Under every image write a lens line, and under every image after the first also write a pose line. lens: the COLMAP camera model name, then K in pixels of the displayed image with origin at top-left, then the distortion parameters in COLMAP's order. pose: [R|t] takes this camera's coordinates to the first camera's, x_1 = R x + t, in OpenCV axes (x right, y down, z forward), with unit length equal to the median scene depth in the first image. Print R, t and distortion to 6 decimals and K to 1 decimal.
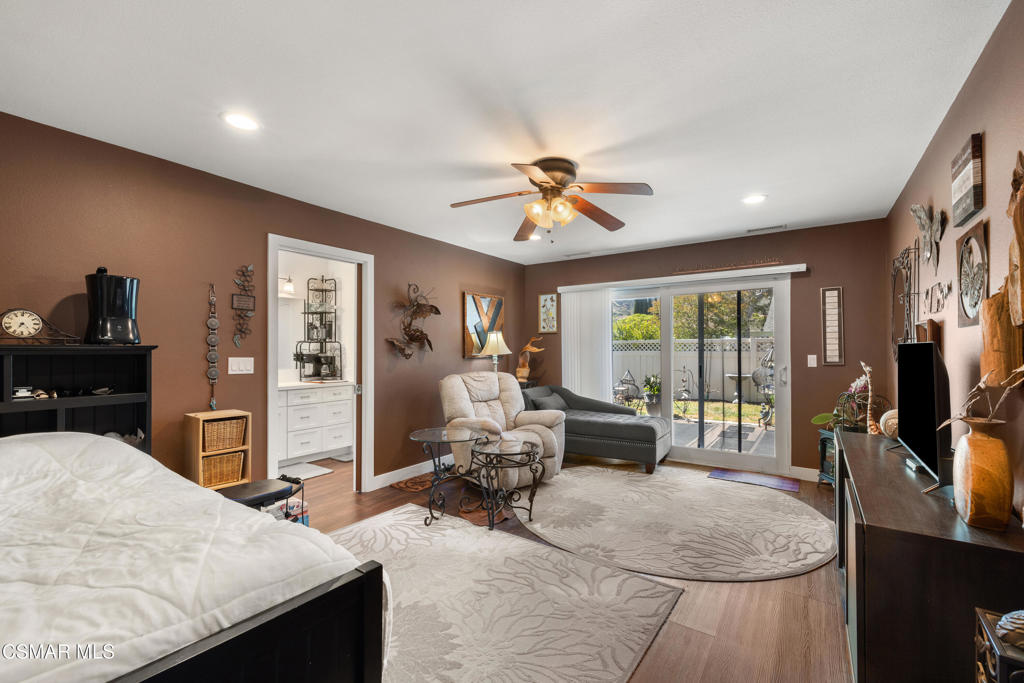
lens RADIAL K [[430.7, 0, 513.9], [0, 430.7, 331.9], [0, 0, 1]] dist [0.000586, -0.000014]
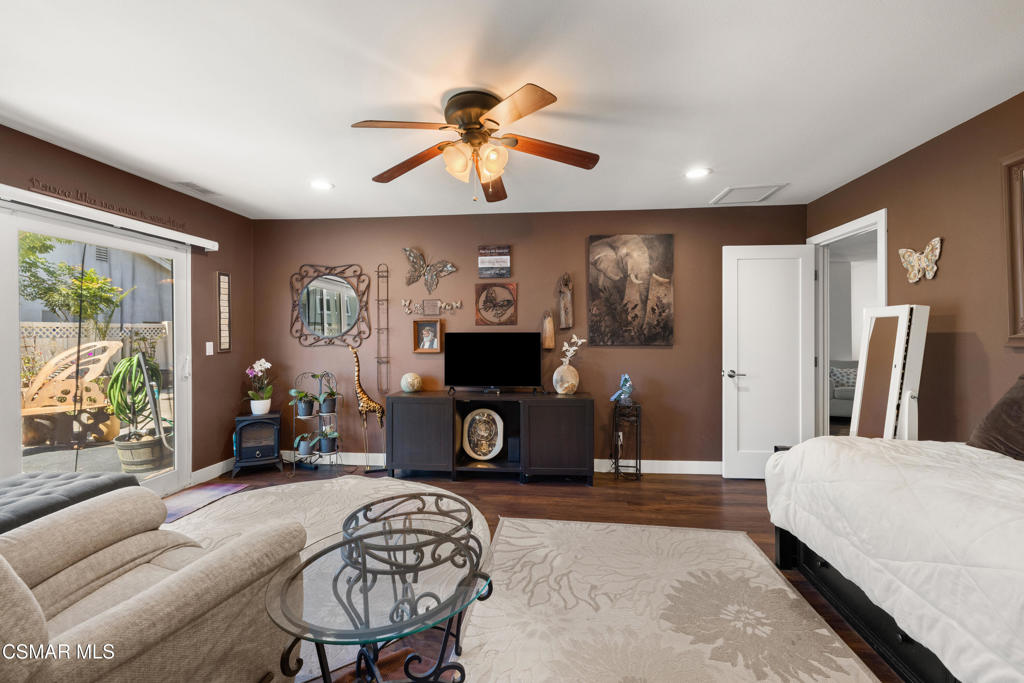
lens RADIAL K [[430.7, 0, 513.9], [0, 430.7, 331.9], [0, 0, 1]] dist [0.000586, -0.000014]
pose [[-0.484766, 0.002518, 0.874640, -0.431314], [-0.035979, 0.999092, -0.022818, 0.029917], [-0.873904, -0.042531, -0.484235, 0.899715]]
